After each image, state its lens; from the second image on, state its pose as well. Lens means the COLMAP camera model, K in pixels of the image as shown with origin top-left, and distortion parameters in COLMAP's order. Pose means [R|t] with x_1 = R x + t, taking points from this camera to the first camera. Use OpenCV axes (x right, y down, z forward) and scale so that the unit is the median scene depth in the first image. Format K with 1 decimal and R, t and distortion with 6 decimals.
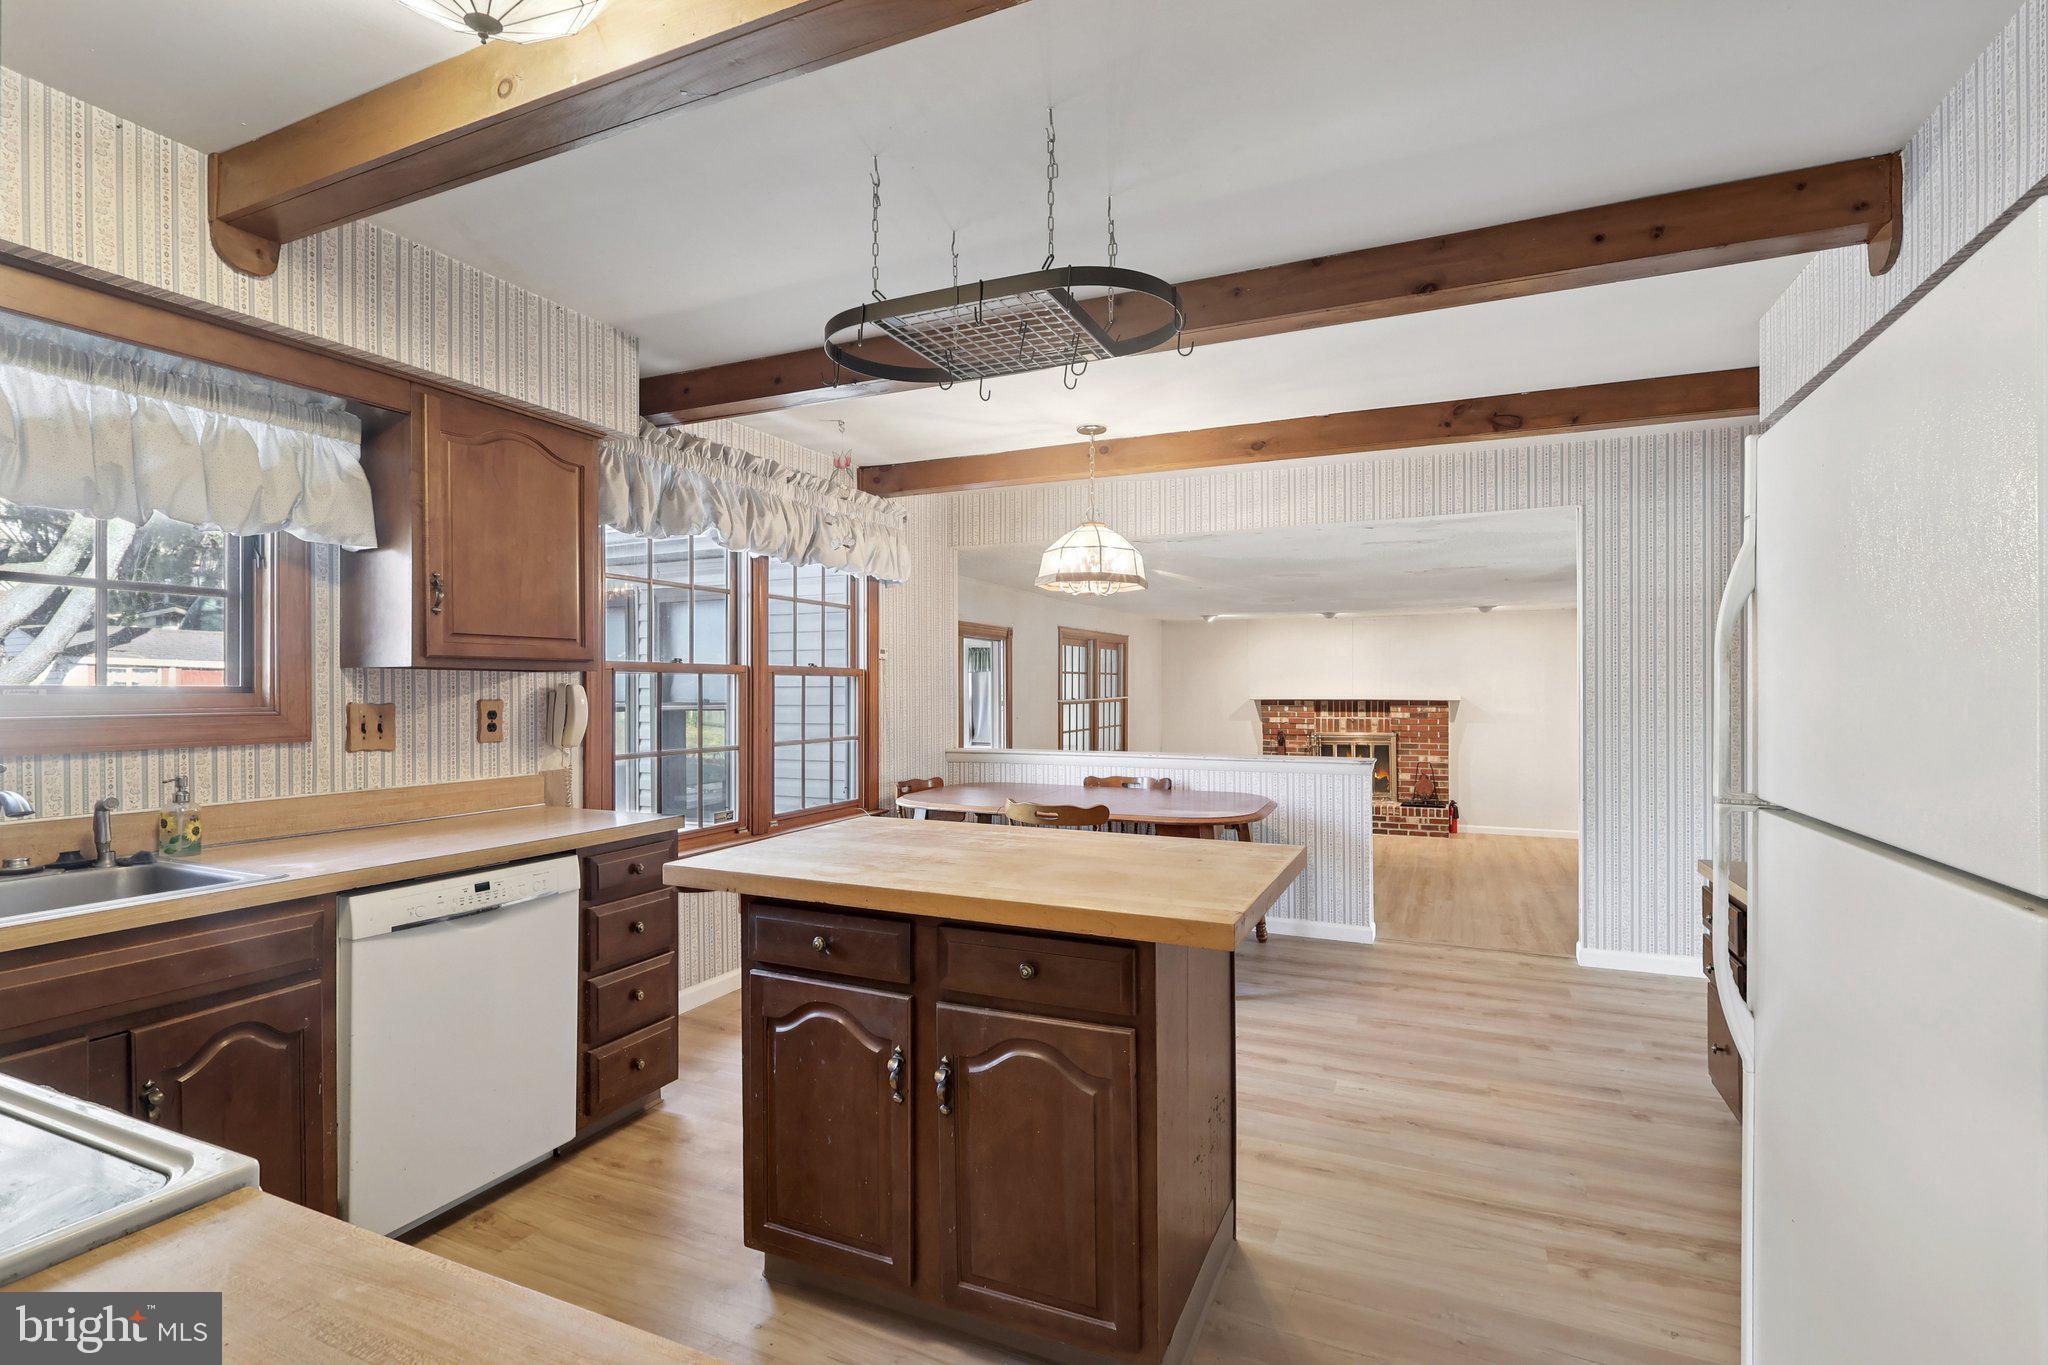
lens RADIAL K [[952.5, 0, 1024.7], [0, 952.5, 685.1], [0, 0, 1]] dist [0.002639, 0.000353]
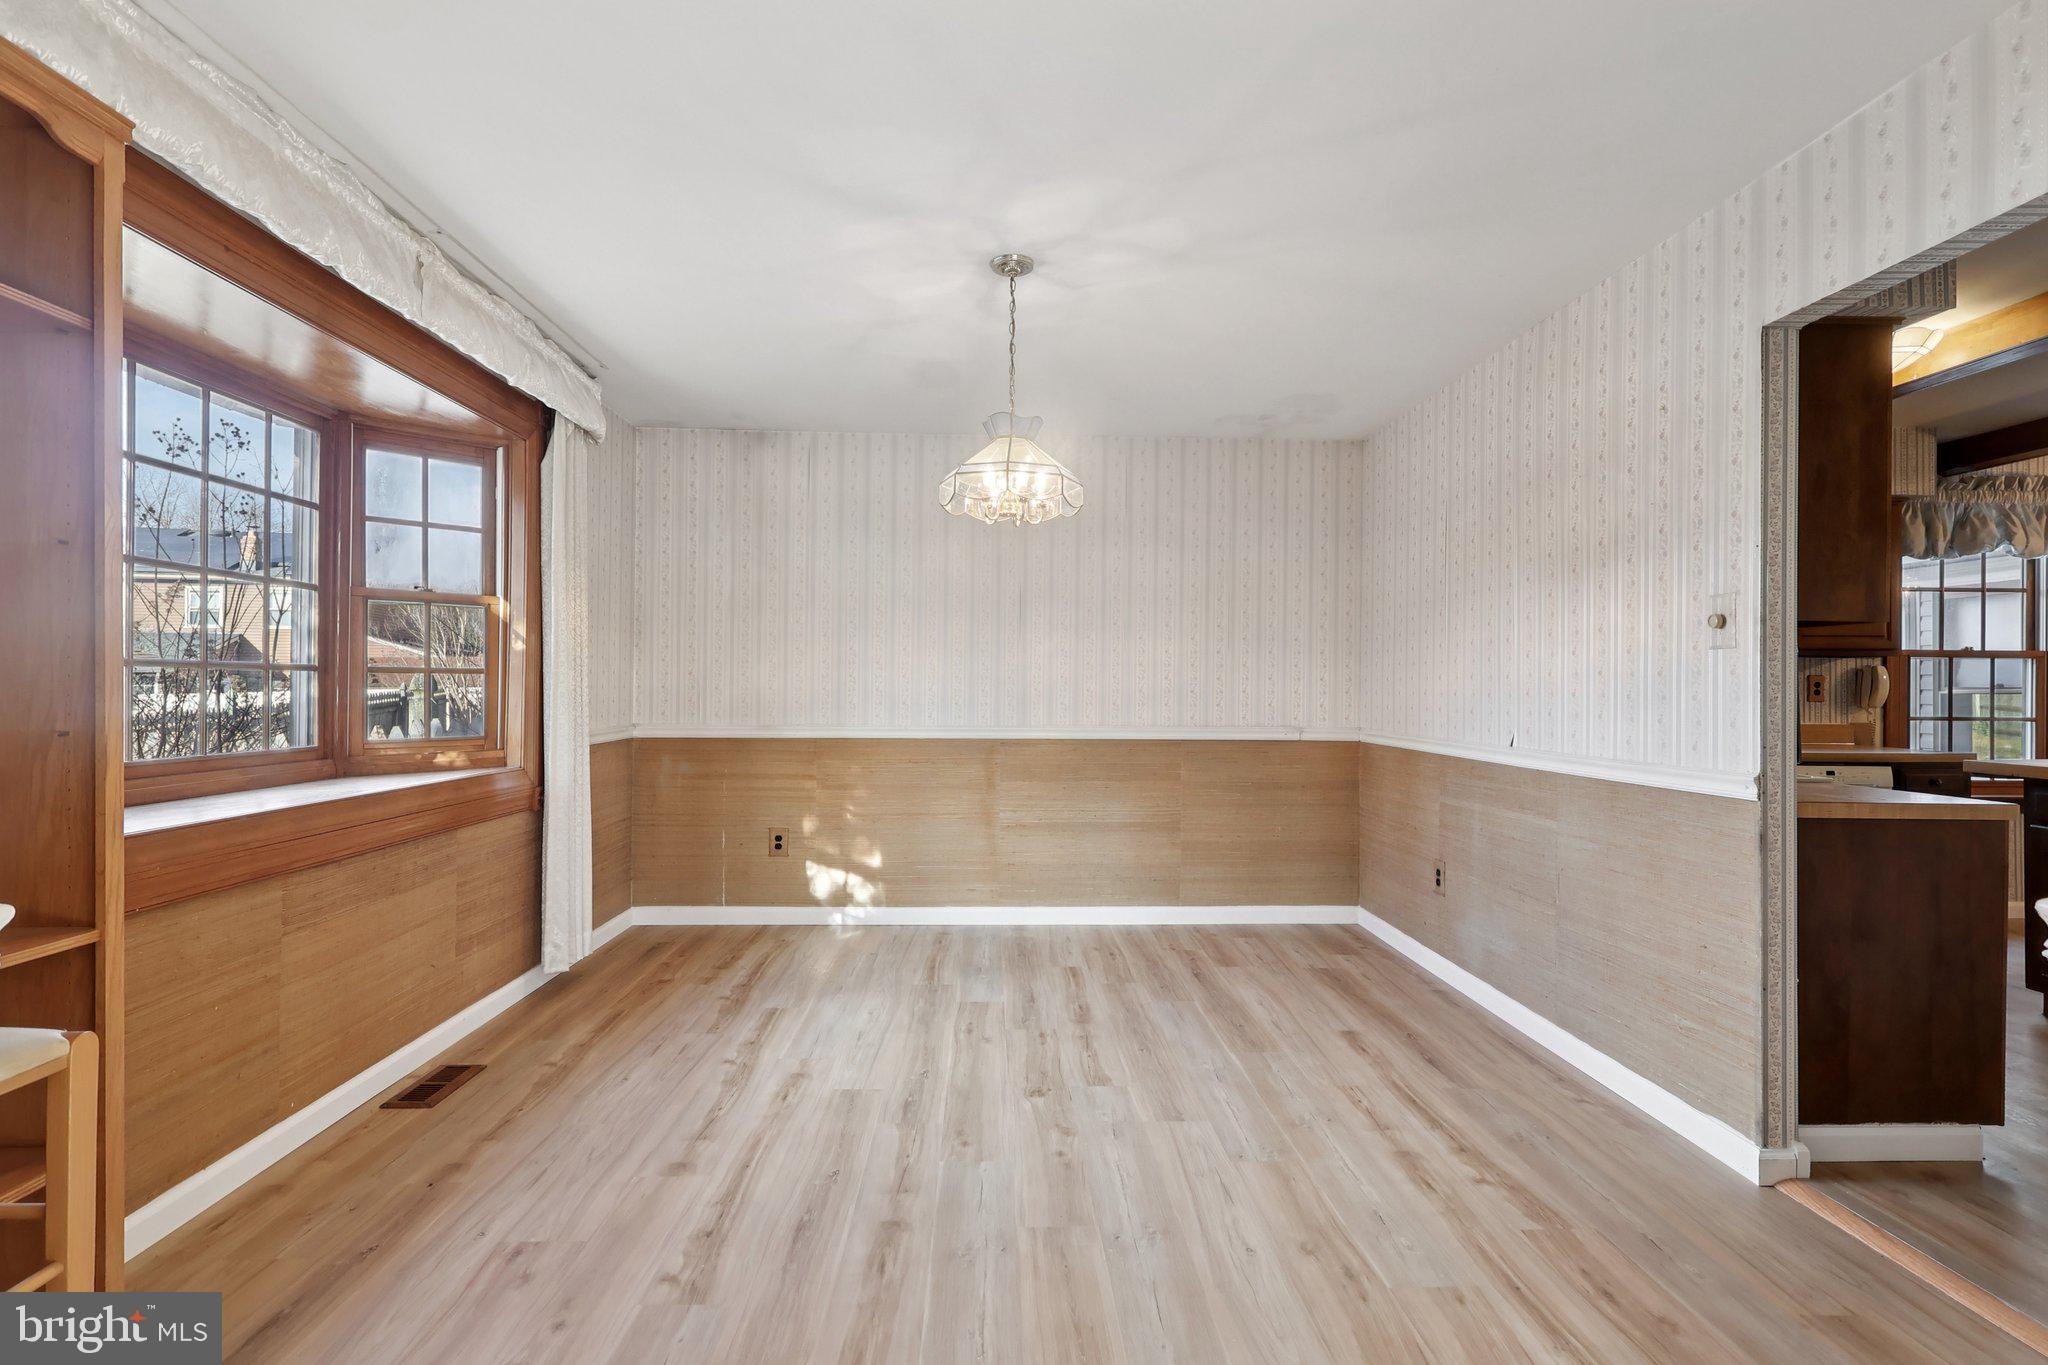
lens RADIAL K [[952.5, 0, 1024.1], [0, 952.5, 681.9], [0, 0, 1]] dist [0.002639, 0.000353]
pose [[0.435422, 0.003109, -0.900221, 0.277824], [-0.003610, 0.999992, 0.001707, 0.025516], [0.900219, 0.002506, 0.435430, -0.815779]]
